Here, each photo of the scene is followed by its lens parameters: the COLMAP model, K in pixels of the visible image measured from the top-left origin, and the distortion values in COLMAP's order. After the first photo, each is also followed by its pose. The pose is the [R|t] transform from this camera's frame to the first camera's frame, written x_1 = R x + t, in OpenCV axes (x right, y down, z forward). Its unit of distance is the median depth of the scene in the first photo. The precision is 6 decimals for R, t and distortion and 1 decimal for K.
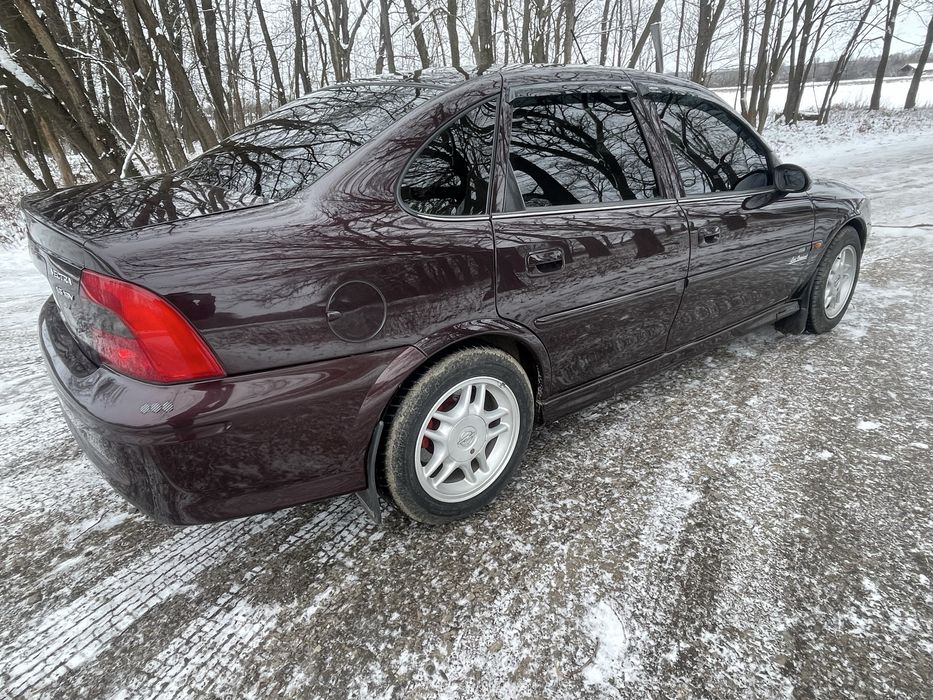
lens RADIAL K [[594.7, 0, 466.0], [0, 594.7, 346.3], [0, 0, 1]] dist [-0.015790, 0.007898]
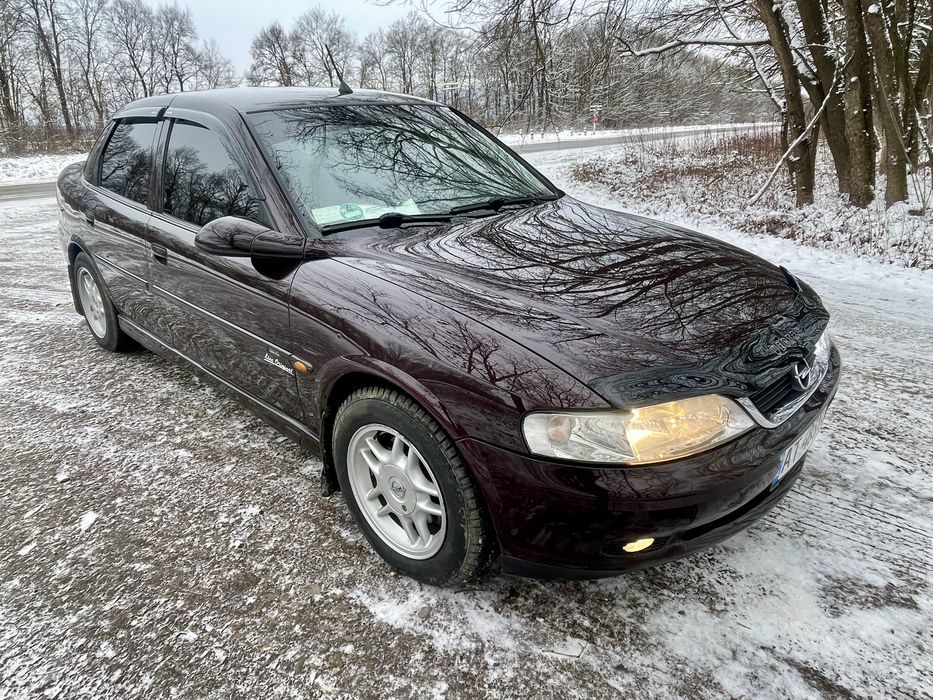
lens RADIAL K [[594.7, 0, 458.7], [0, 594.7, 345.1], [0, 0, 1]] dist [-0.015790, 0.007898]
pose [[0.149454, 0.389782, -0.908699, 1.824879], [-0.359069, 0.877676, 0.317418, -0.693496], [0.921267, 0.278846, 0.271131, 1.518291]]
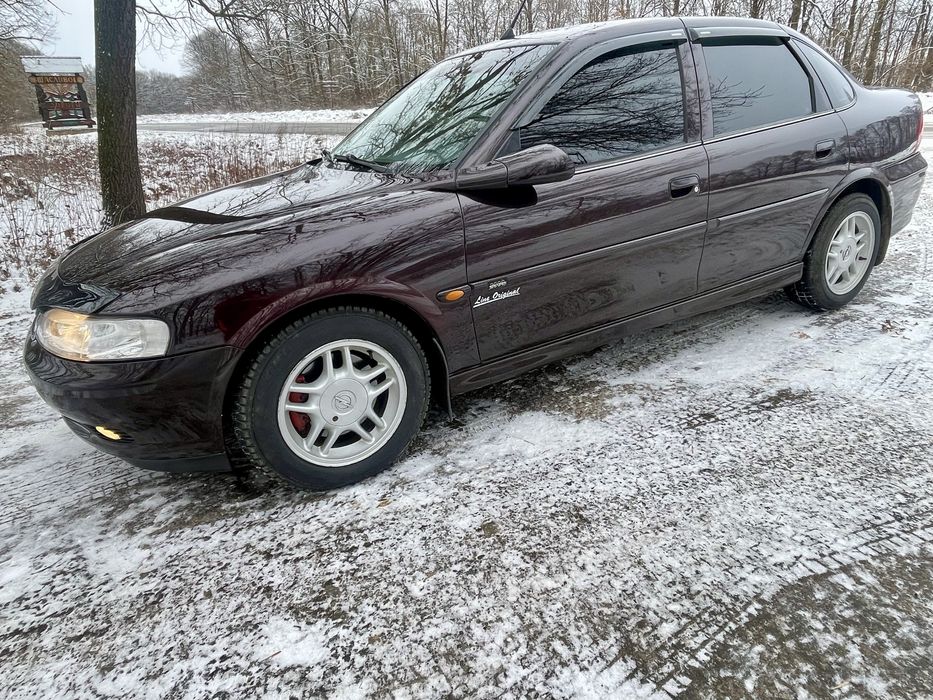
lens RADIAL K [[594.7, 0, 463.1], [0, 594.7, 348.4], [0, 0, 1]] dist [-0.015790, 0.007898]
pose [[-0.984328, 0.033113, 0.173209, 0.207820], [0.146046, 0.703567, 0.695460, -1.133433], [-0.098835, 0.709857, -0.697377, 2.942375]]
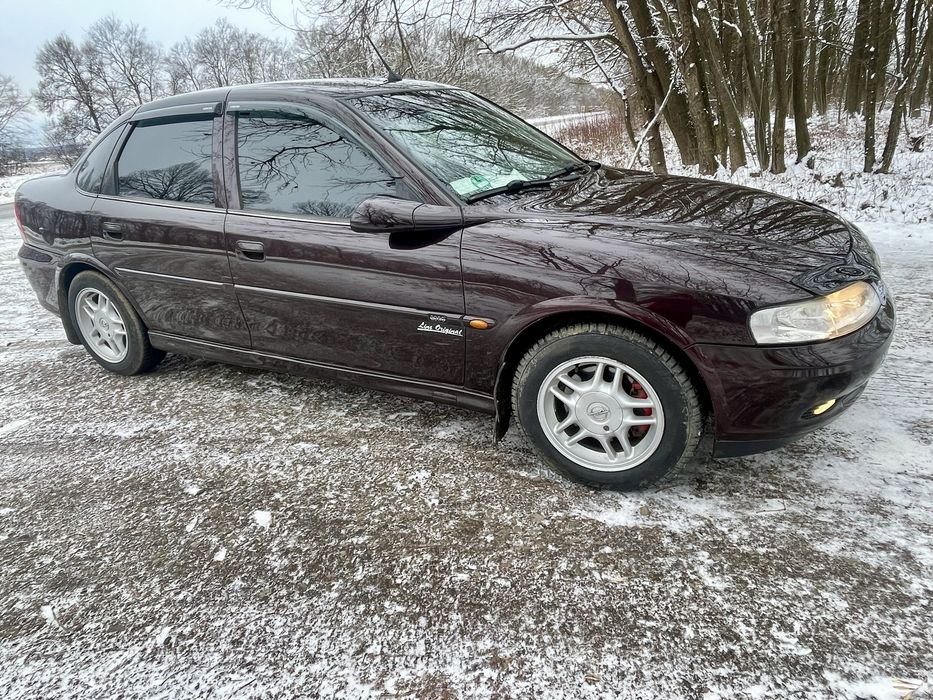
lens RADIAL K [[594.7, 0, 461.9], [0, 594.7, 345.4], [0, 0, 1]] dist [-0.015790, 0.007898]
pose [[0.416005, 0.341634, -0.842749, 1.803944], [-0.288877, 0.928391, 0.233753, -0.464562], [0.862259, 0.146209, 0.484905, 1.025801]]
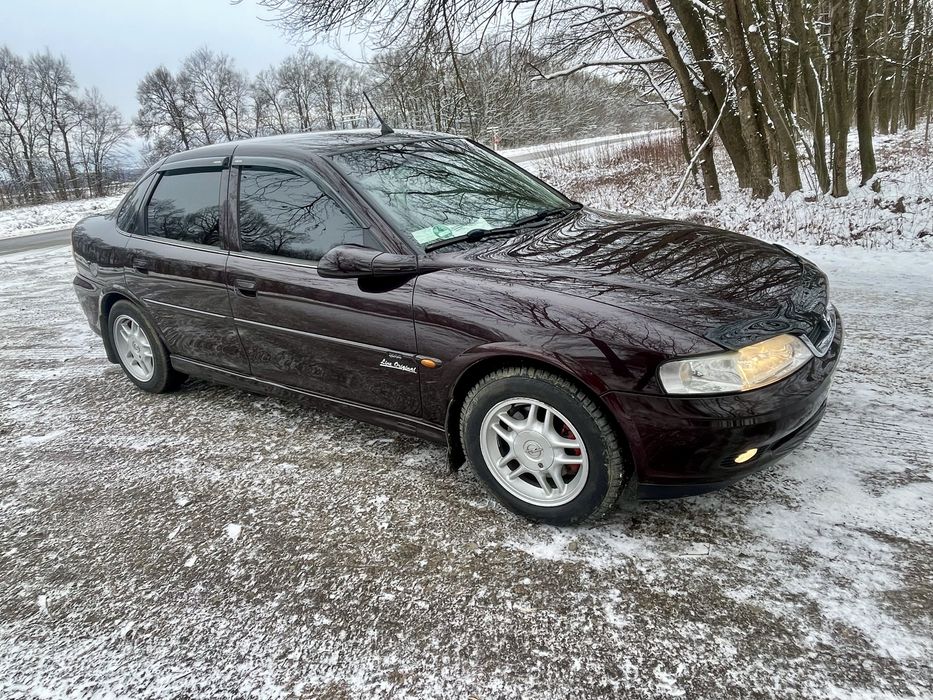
lens RADIAL K [[594.7, 0, 458.7], [0, 594.7, 344.1], [0, 0, 1]] dist [-0.015790, 0.007898]
pose [[0.307380, 0.325239, -0.894280, 1.946049], [-0.286695, 0.927763, 0.238875, -0.586597], [0.907372, 0.182961, 0.378420, 1.168536]]
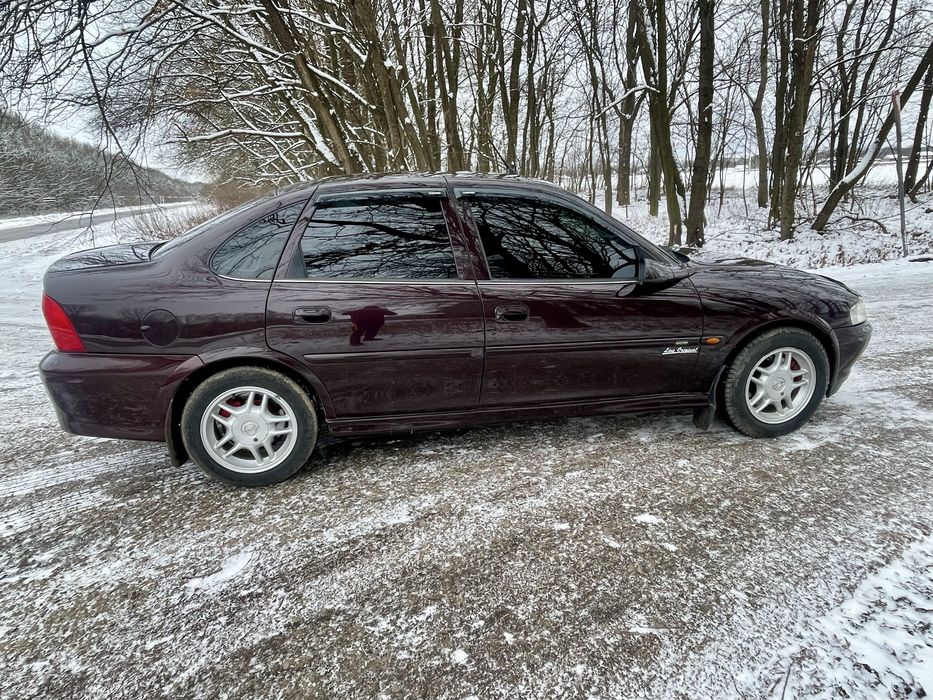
lens RADIAL K [[594.7, 0, 463.4], [0, 594.7, 343.4], [0, 0, 1]] dist [-0.015790, 0.007898]
pose [[0.881787, 0.131948, -0.452815, 1.047453], [-0.176285, 0.982691, -0.056935, -0.057286], [0.437464, 0.130029, 0.889785, -0.085798]]
